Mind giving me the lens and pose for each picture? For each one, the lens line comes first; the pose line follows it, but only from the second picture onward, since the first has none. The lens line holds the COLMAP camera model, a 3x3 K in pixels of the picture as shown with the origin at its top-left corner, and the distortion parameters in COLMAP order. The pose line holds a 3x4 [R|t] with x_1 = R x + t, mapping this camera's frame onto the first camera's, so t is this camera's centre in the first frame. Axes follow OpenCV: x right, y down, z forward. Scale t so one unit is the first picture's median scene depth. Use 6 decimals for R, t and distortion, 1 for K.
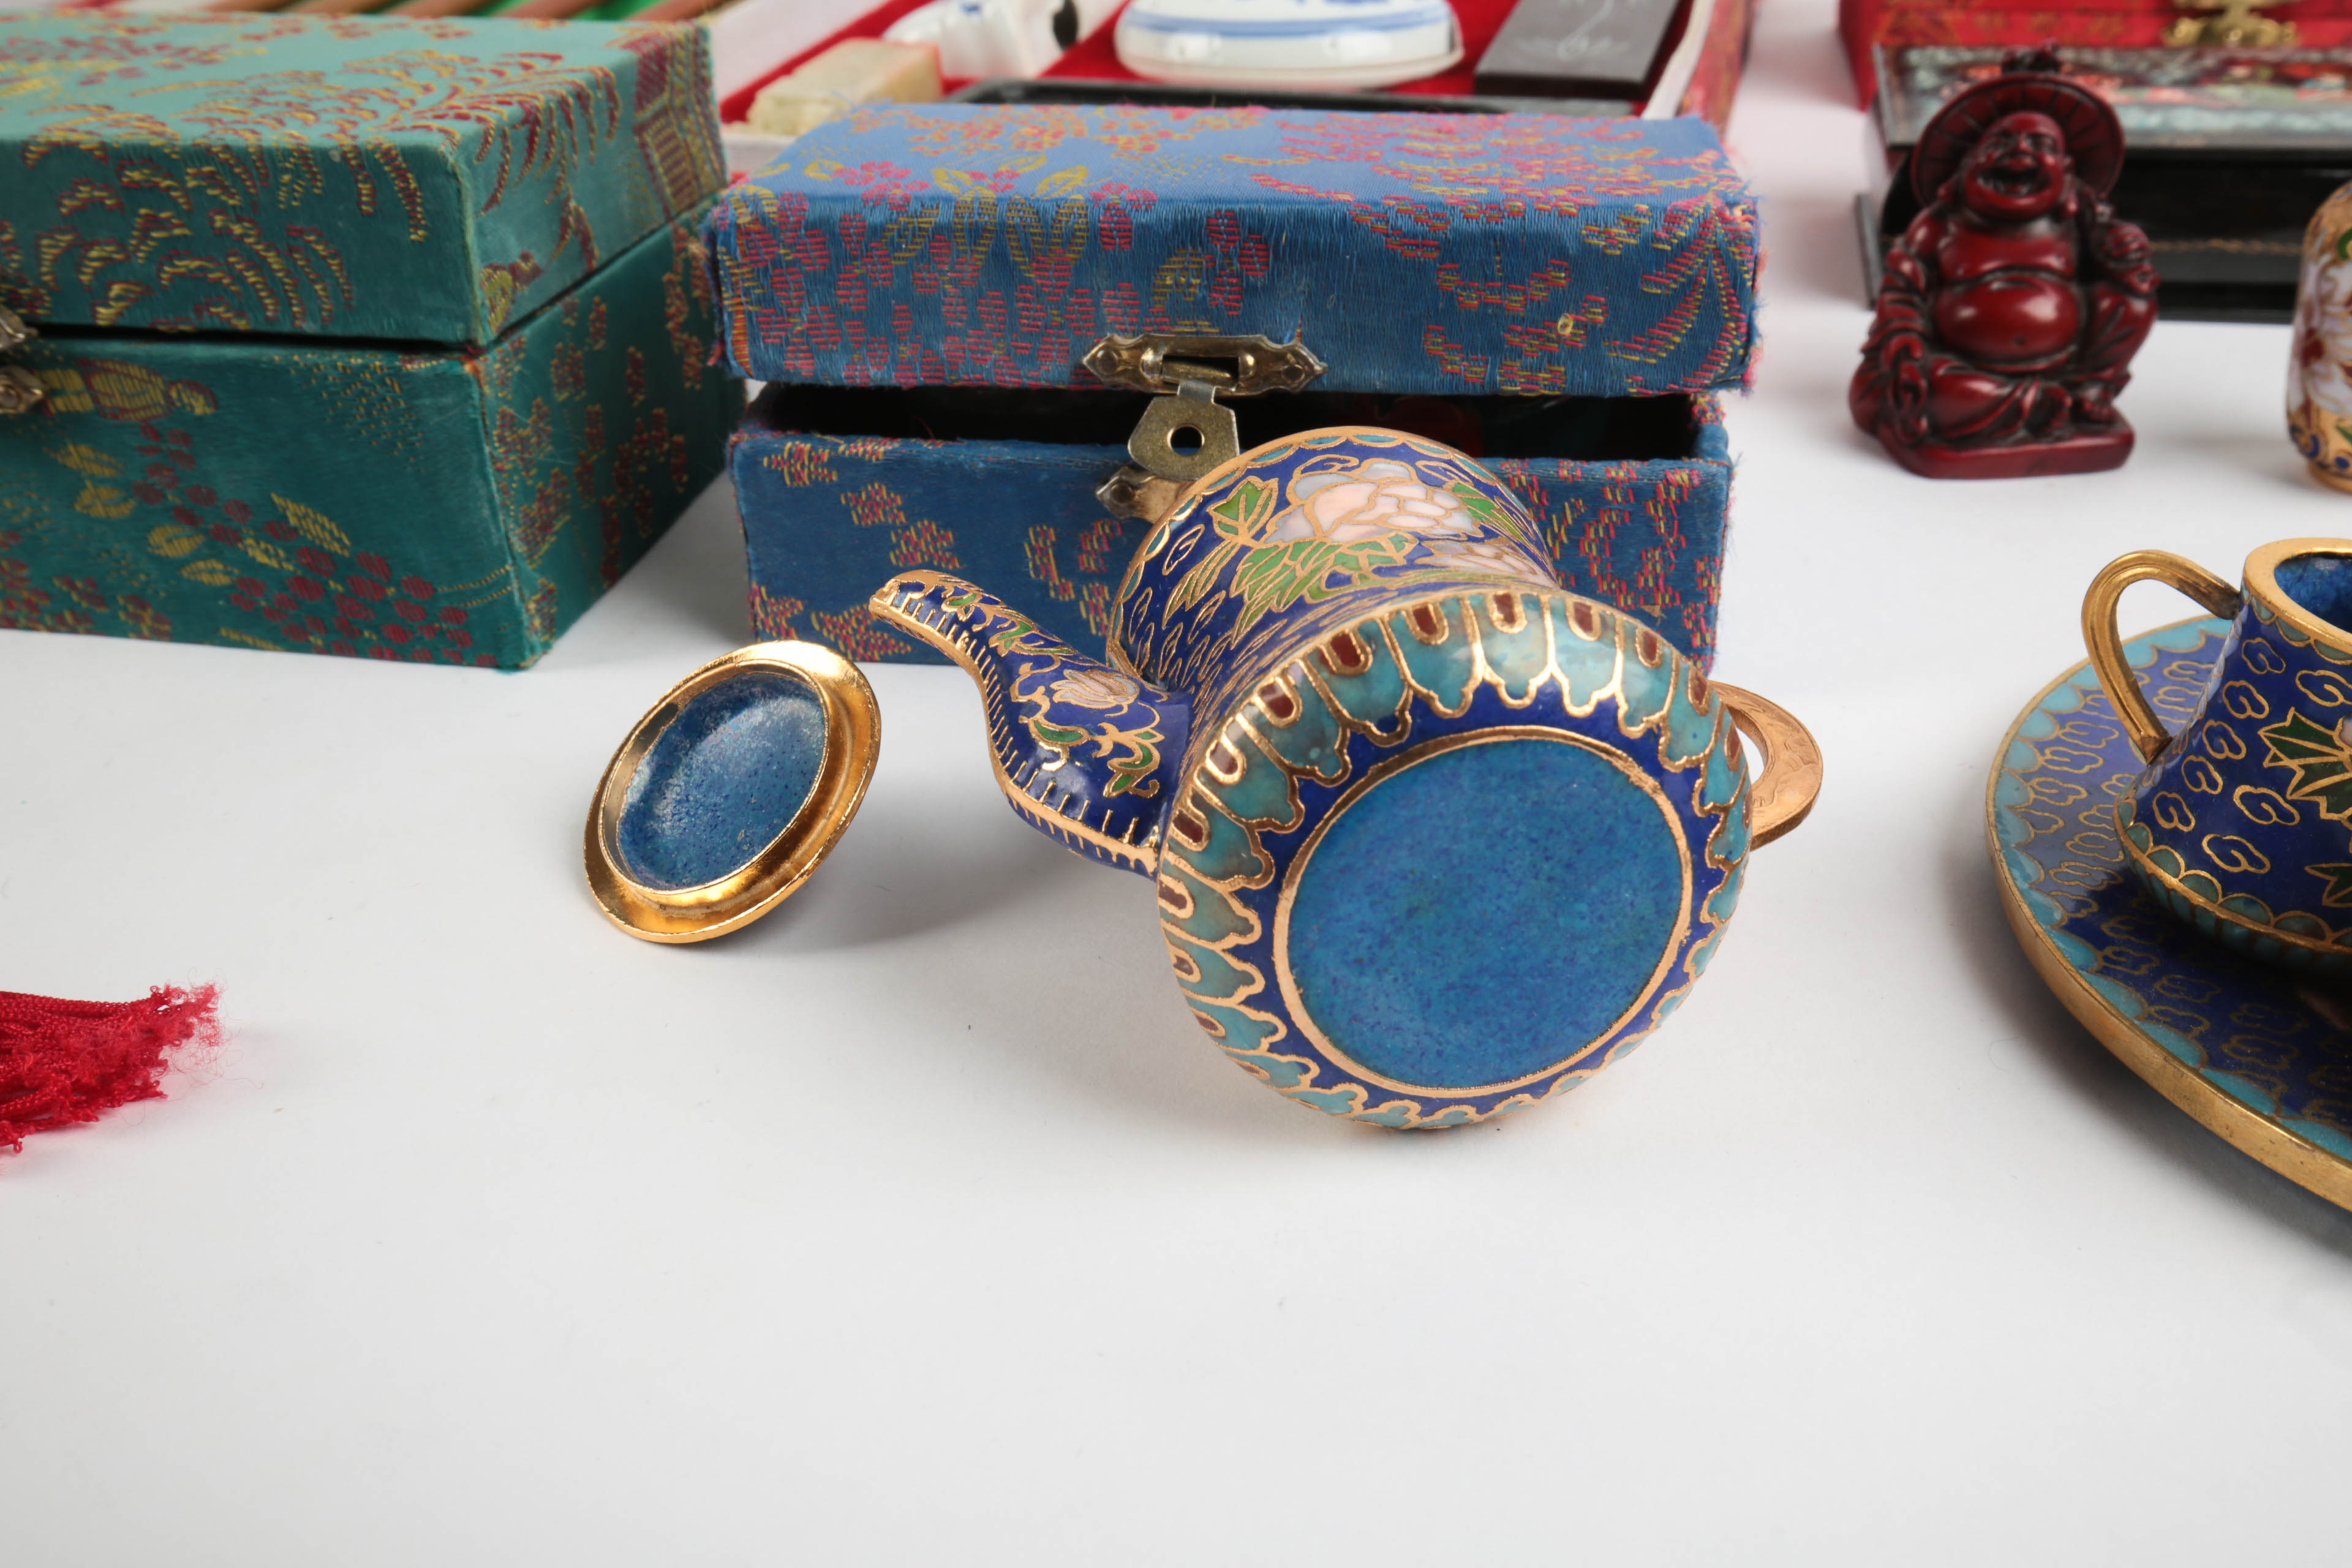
lens RADIAL K [[2137.0, 0, 1185.4], [0, 2137.0, 799.7], [0, 0, 1]] dist [0.027919, 0.000000]
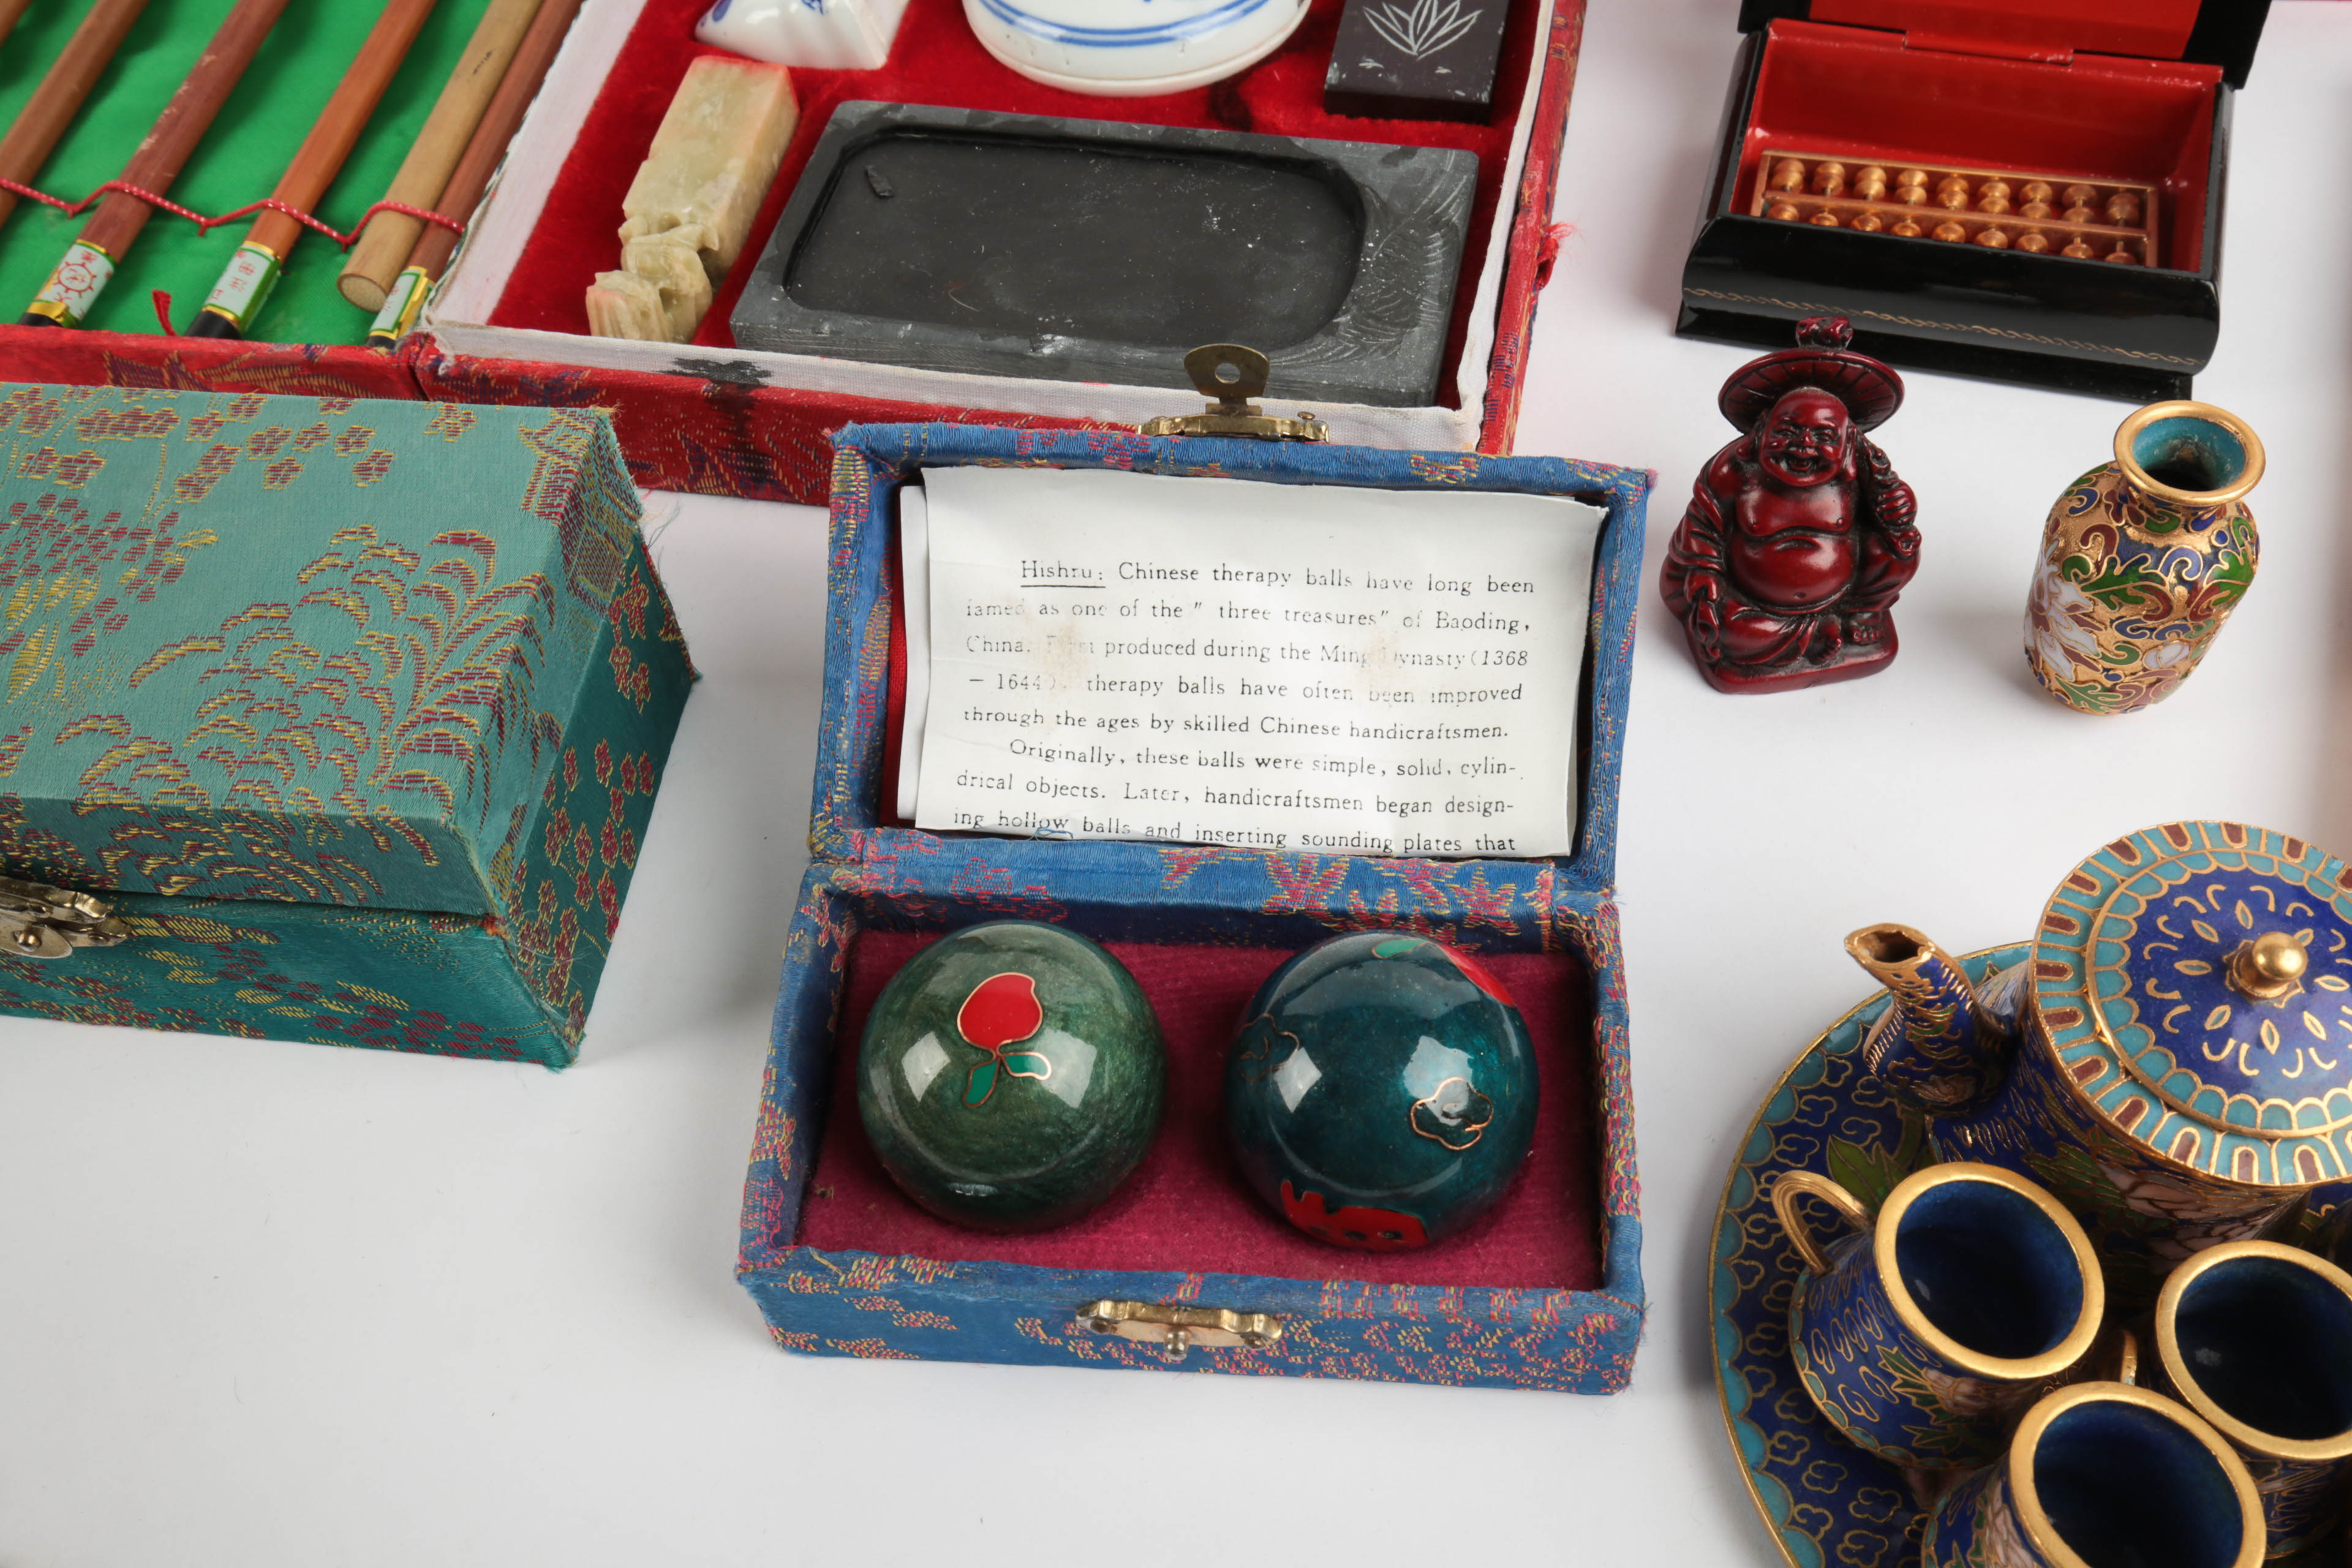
lens RADIAL K [[2137.0, 0, 1197.4], [0, 2137.0, 782.5], [0, 0, 1]] dist [0.027919, 0.000000]
pose [[0.996124, -0.086349, 0.016775, 0.048435], [0.072281, 0.912193, 0.403335, -0.740522], [-0.050130, -0.400559, 0.914899, -0.088076]]
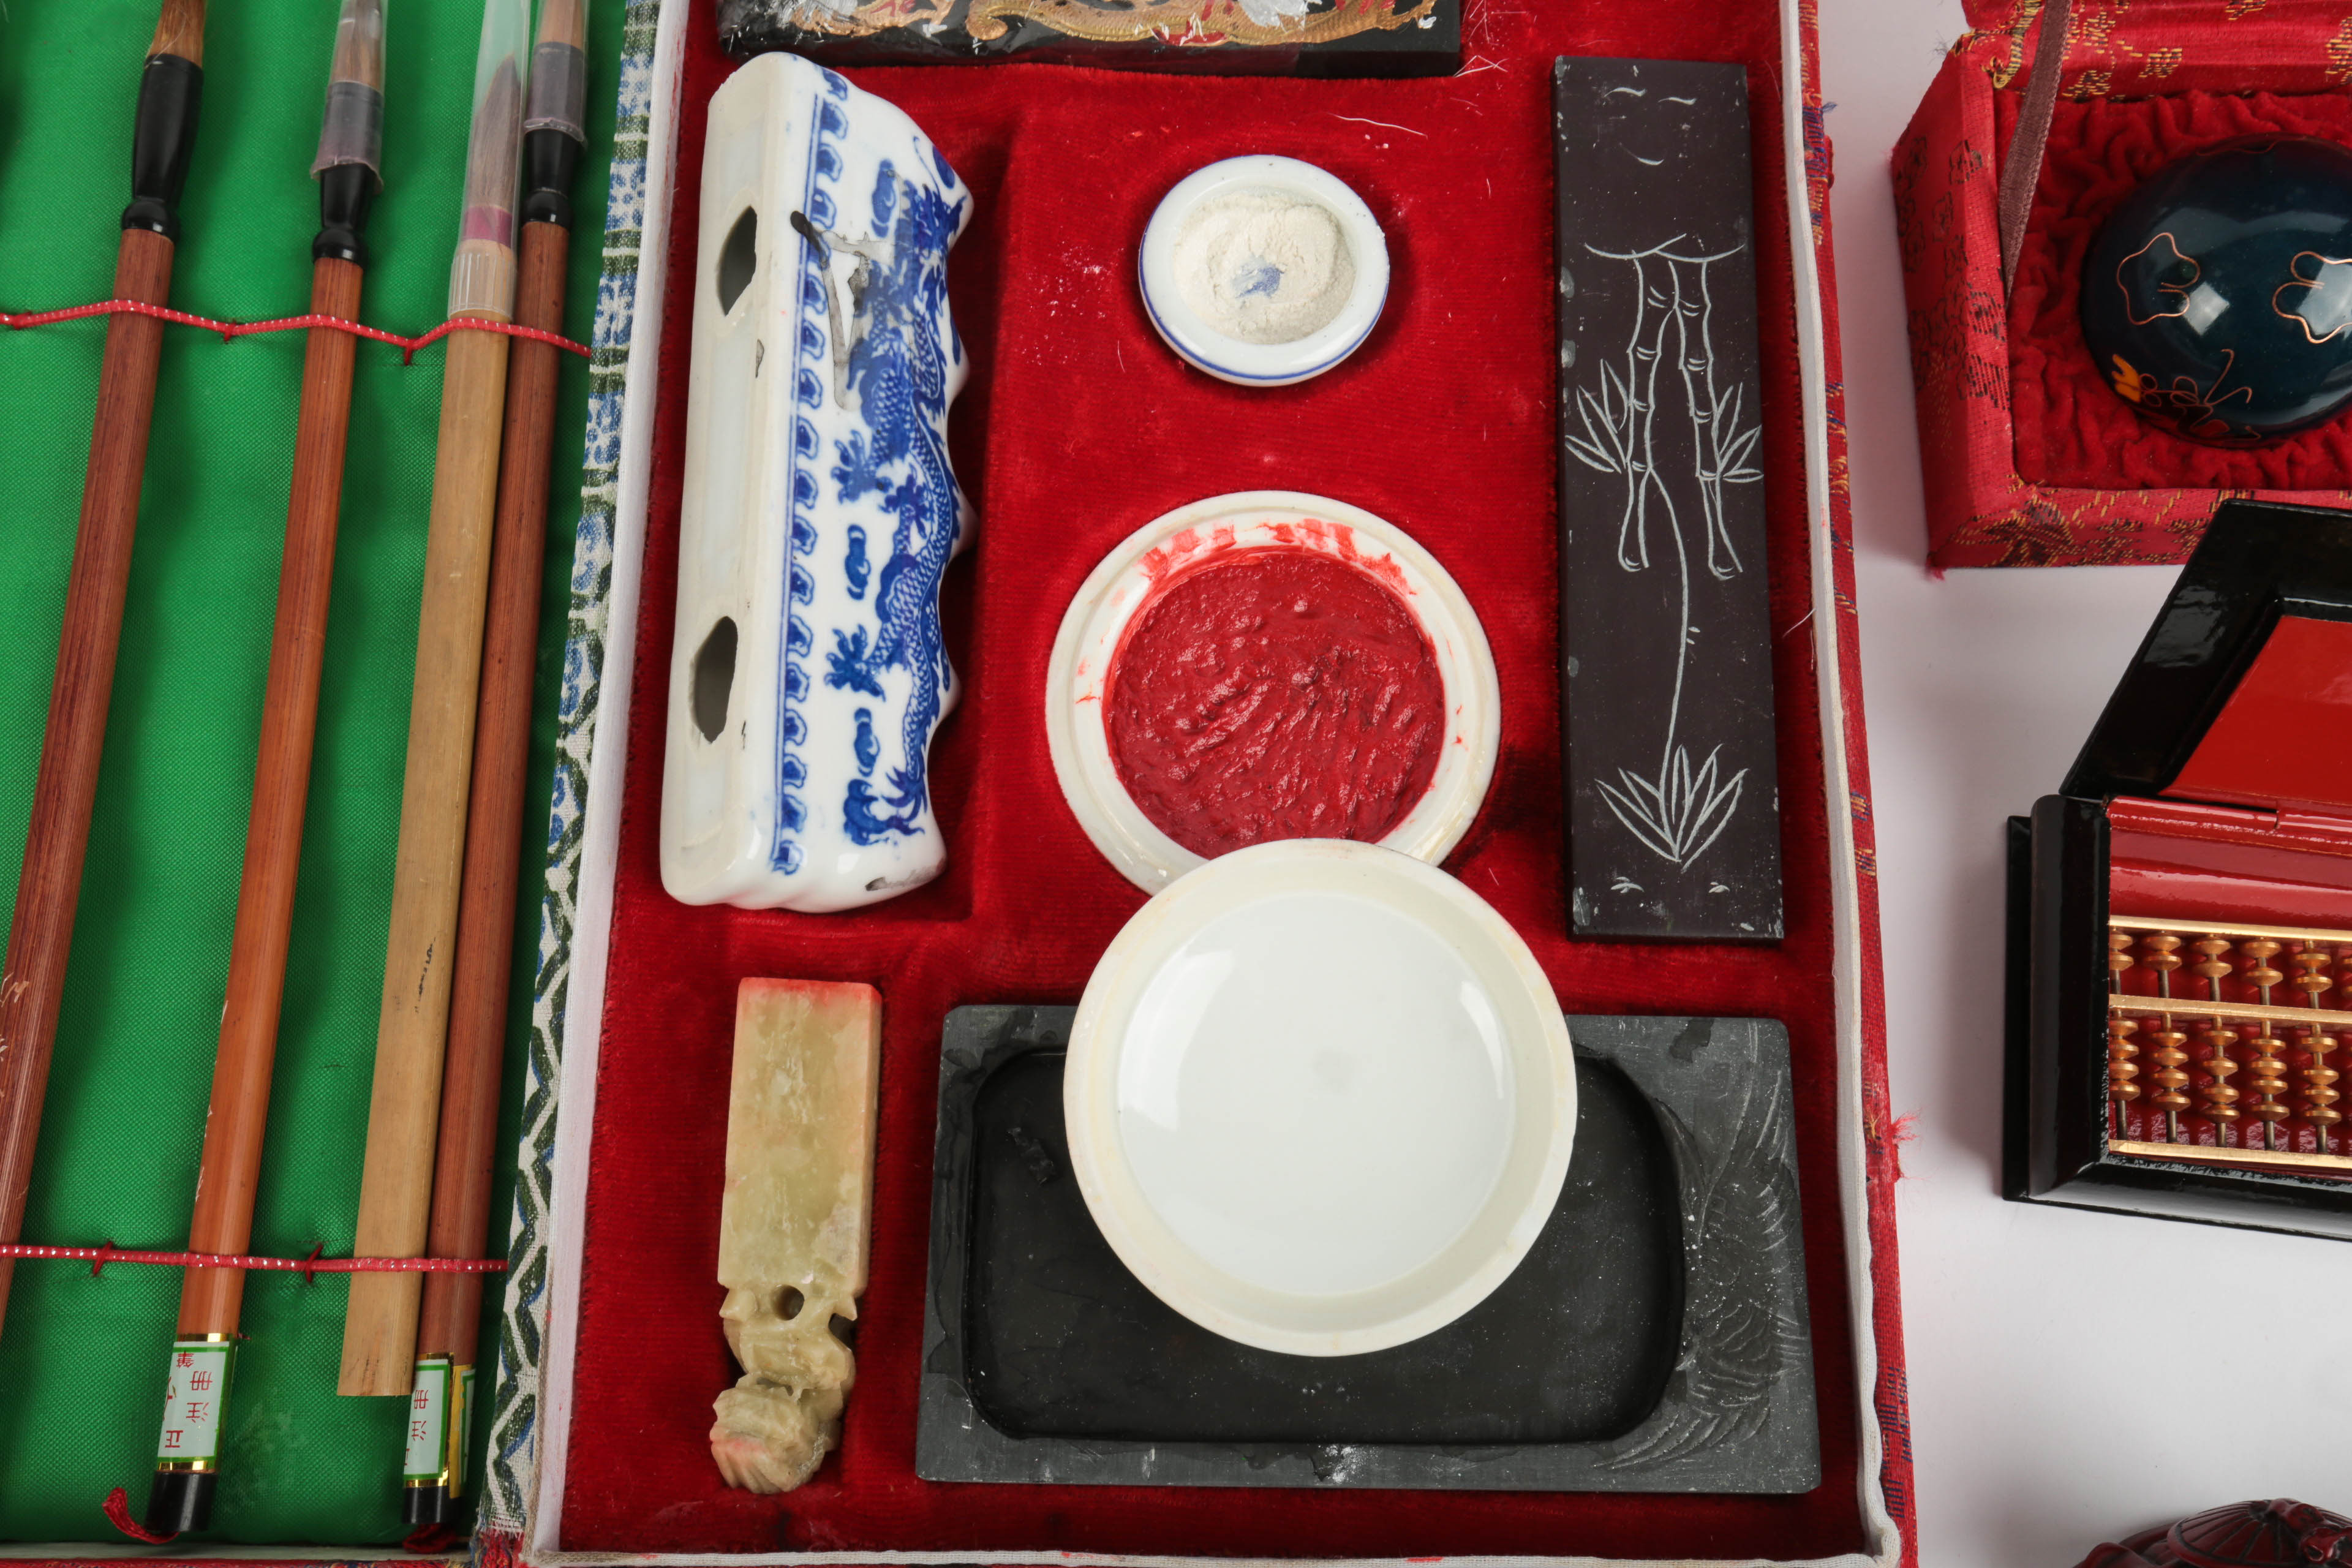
lens RADIAL K [[2137.0, 0, 1183.9], [0, 2137.0, 788.4], [0, 0, 1]] dist [0.027919, 0.000000]
pose [[0.965876, -0.234790, 0.109350, -0.128084], [0.100756, 0.729545, 0.676471, -1.513771], [-0.238604, -0.642369, 0.728306, 0.804581]]
